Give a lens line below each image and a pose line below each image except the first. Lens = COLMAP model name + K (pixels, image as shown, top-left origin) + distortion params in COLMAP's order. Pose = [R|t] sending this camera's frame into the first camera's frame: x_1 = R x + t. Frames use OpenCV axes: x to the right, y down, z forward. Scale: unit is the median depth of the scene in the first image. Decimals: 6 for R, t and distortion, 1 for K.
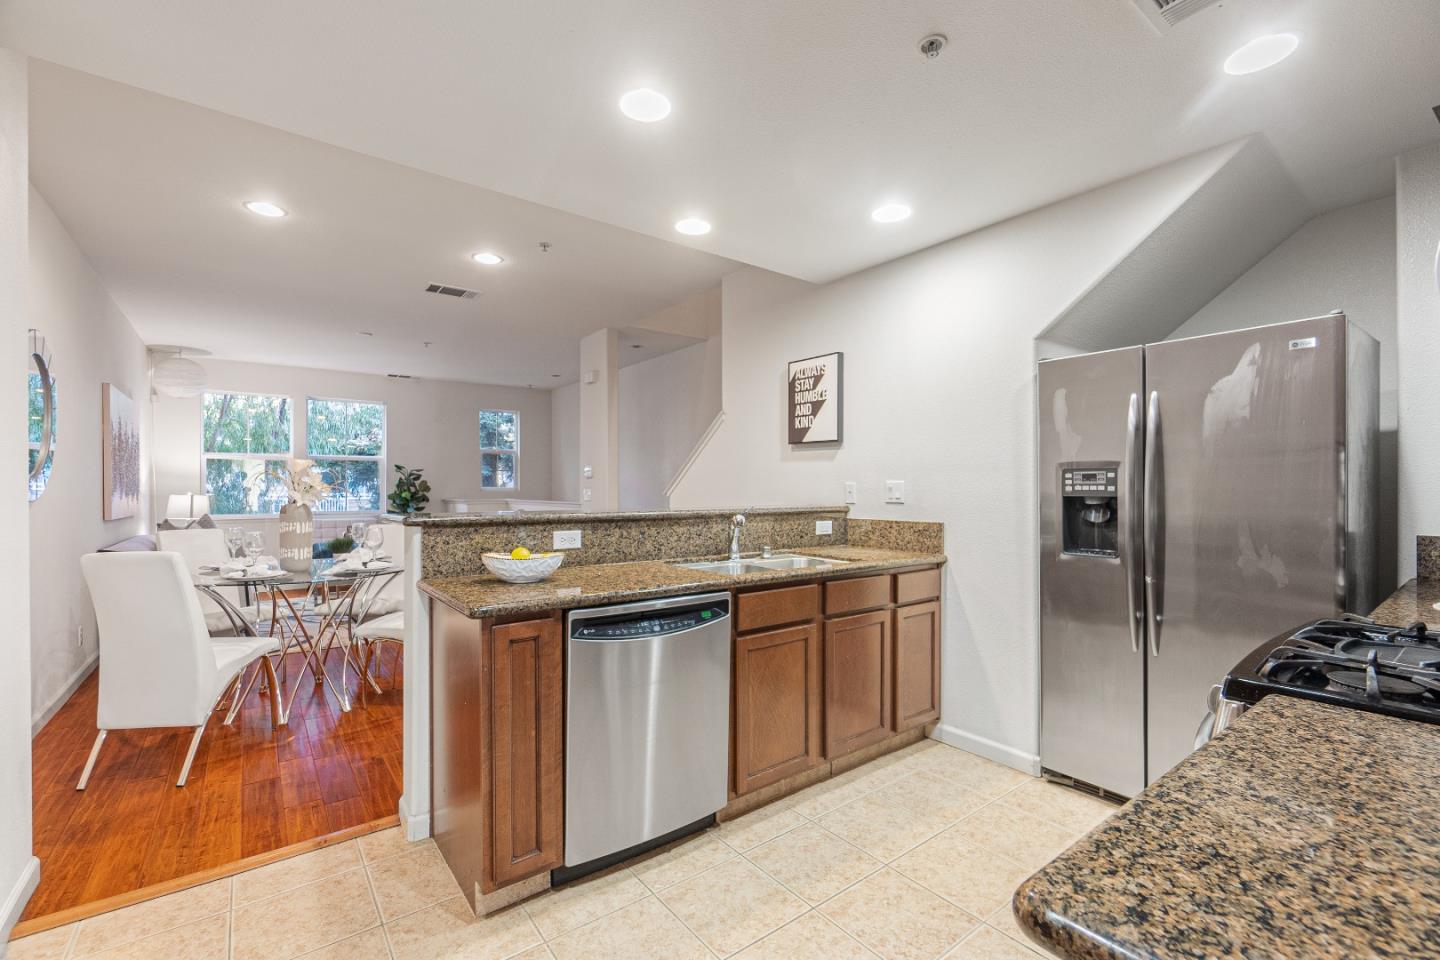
lens RADIAL K [[621.3, 0, 723.5], [0, 621.3, 482.3], [0, 0, 1]] dist [-0.001042, -0.000942]
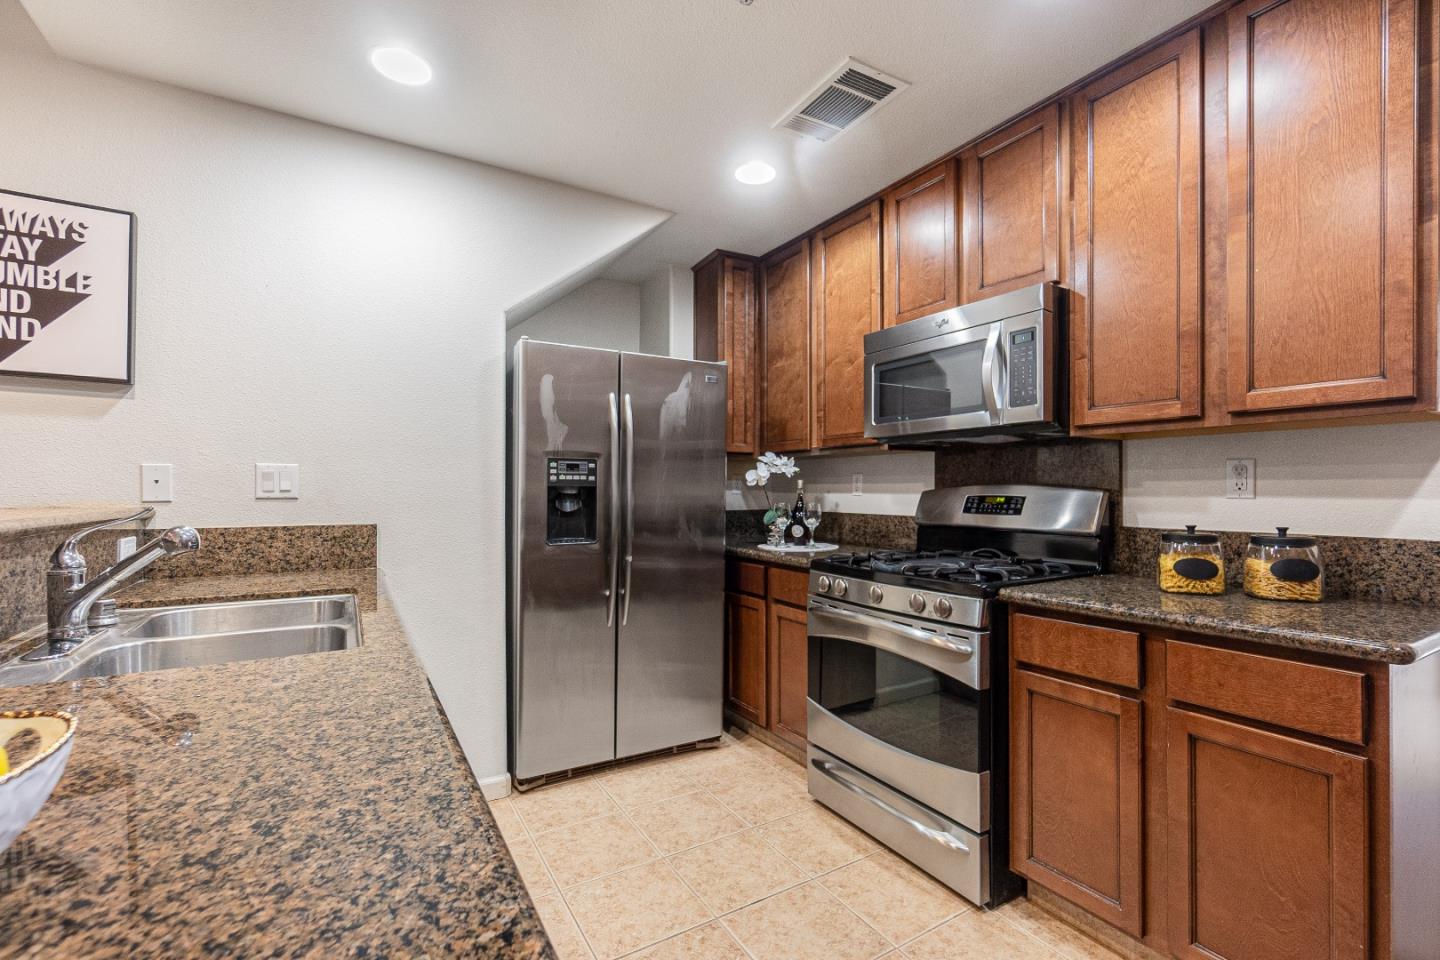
lens RADIAL K [[621.3, 0, 724.0], [0, 621.3, 487.5], [0, 0, 1]] dist [-0.001042, -0.000942]
pose [[0.114315, 0.011731, 0.993375, -0.384559], [-0.006334, 0.999919, -0.011079, 0.034007], [-0.993424, -0.005026, 0.114380, 0.619161]]
